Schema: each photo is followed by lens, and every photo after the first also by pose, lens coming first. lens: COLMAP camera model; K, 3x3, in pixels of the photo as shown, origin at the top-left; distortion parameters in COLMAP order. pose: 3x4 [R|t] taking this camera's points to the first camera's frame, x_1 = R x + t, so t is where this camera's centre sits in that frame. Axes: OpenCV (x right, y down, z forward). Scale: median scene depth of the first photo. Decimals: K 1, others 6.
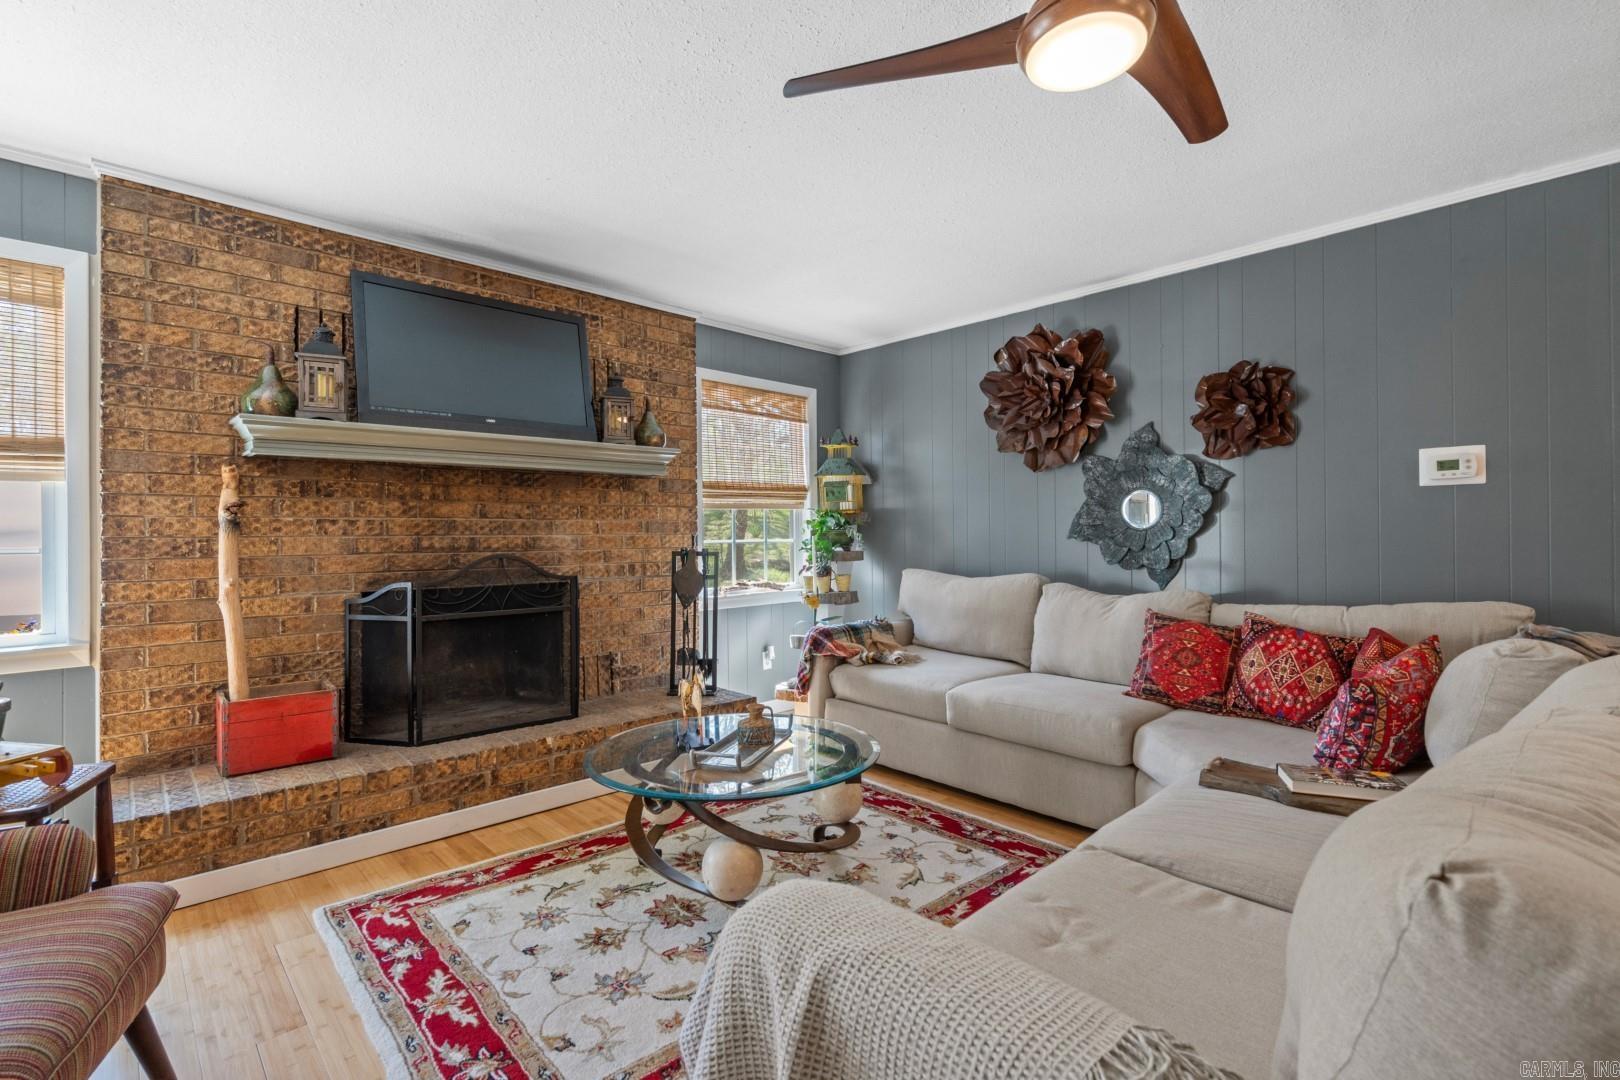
lens RADIAL K [[736.1, 0, 811.9], [0, 736.1, 532.8], [0, 0, 1]] dist [-0.001283, 0.000178]
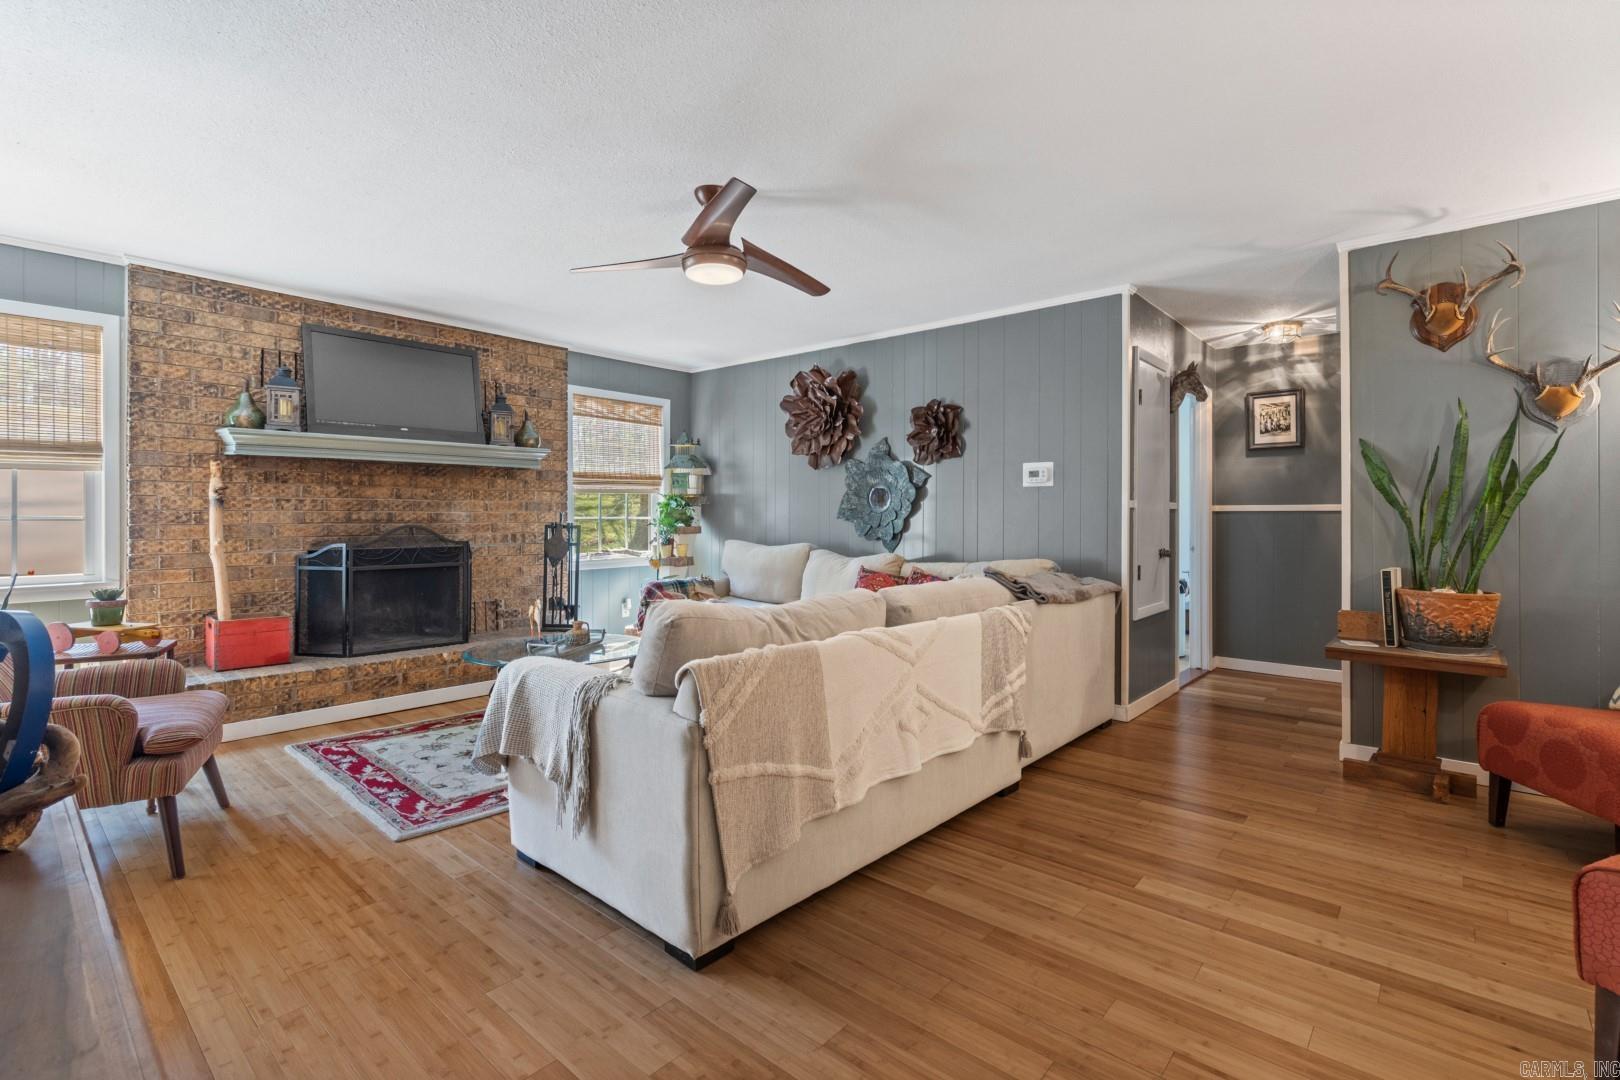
lens RADIAL K [[741.9, 0, 808.1], [0, 741.9, 517.5], [0, 0, 1]] dist [-0.001015, 0.000369]
pose [[0.996291, 0.010938, 0.085350, 0.208946], [-0.011523, 0.999913, 0.006357, -0.002517], [-0.085273, -0.007317, 0.996331, -0.469316]]
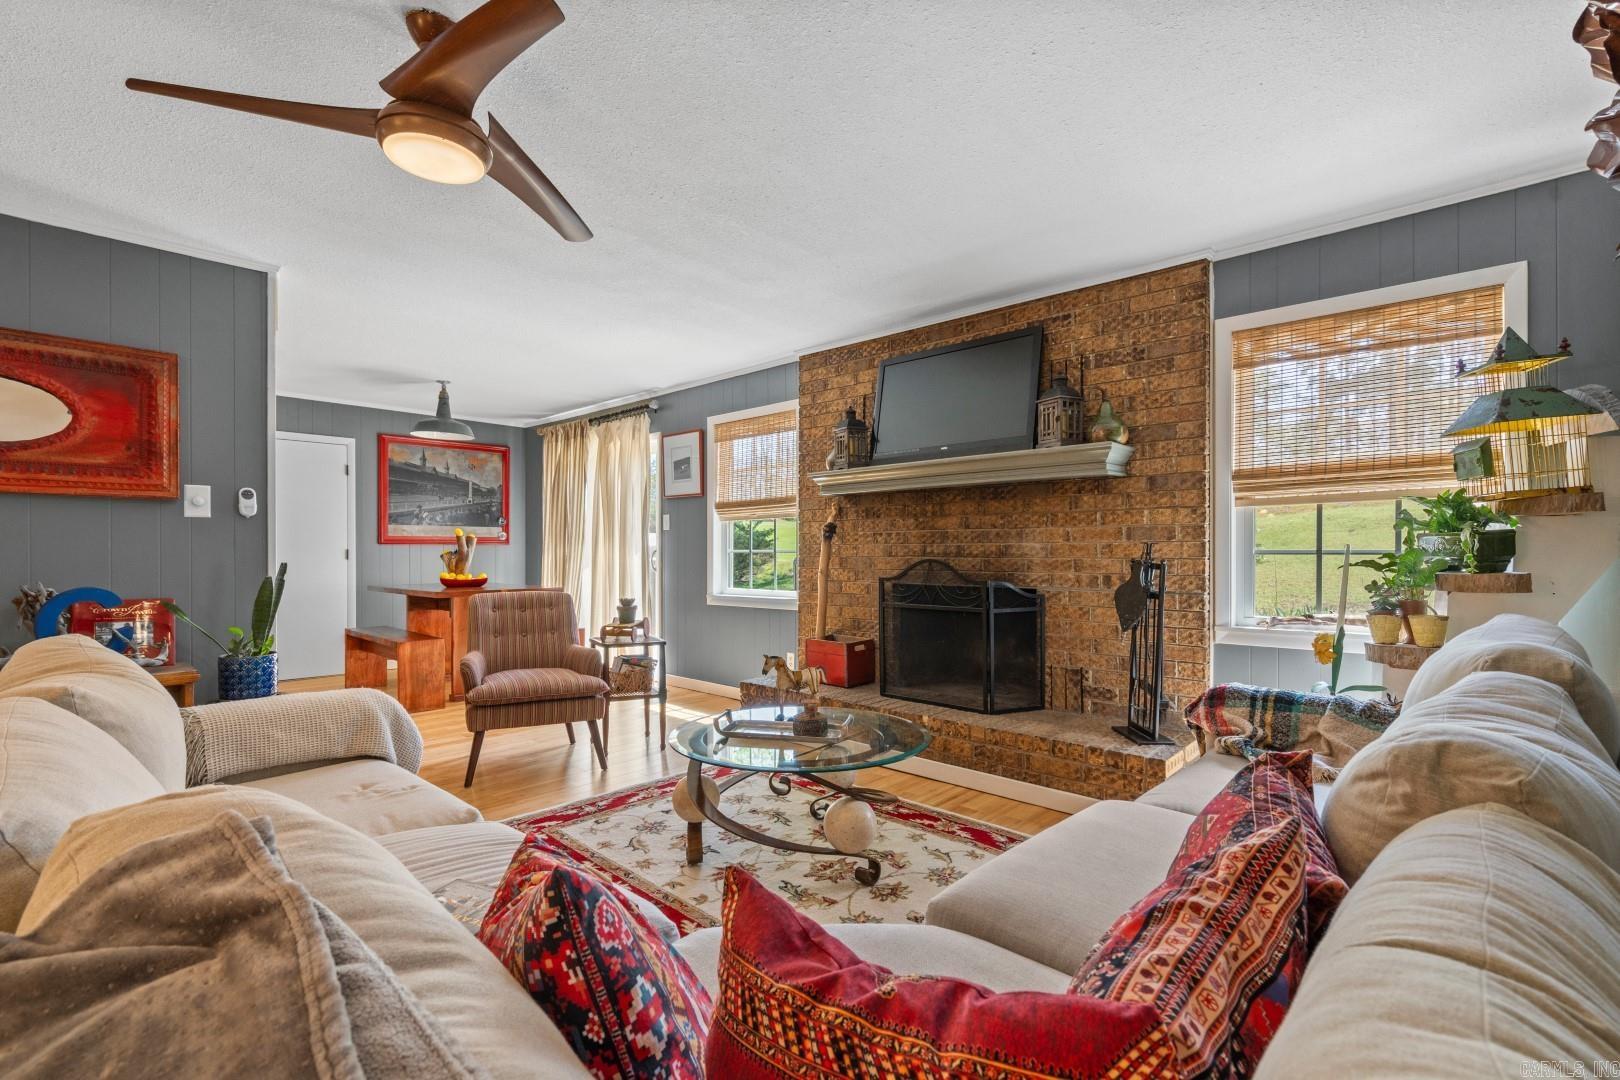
lens RADIAL K [[738.9, 0, 807.1], [0, 738.9, 549.9], [0, 0, 1]] dist [0.000351, 0.000167]
pose [[0.057951, 0.007921, -0.998288, 0.761258], [0.004529, 0.999956, 0.008197, 0.003142], [0.998309, -0.004996, 0.057913, 0.706108]]
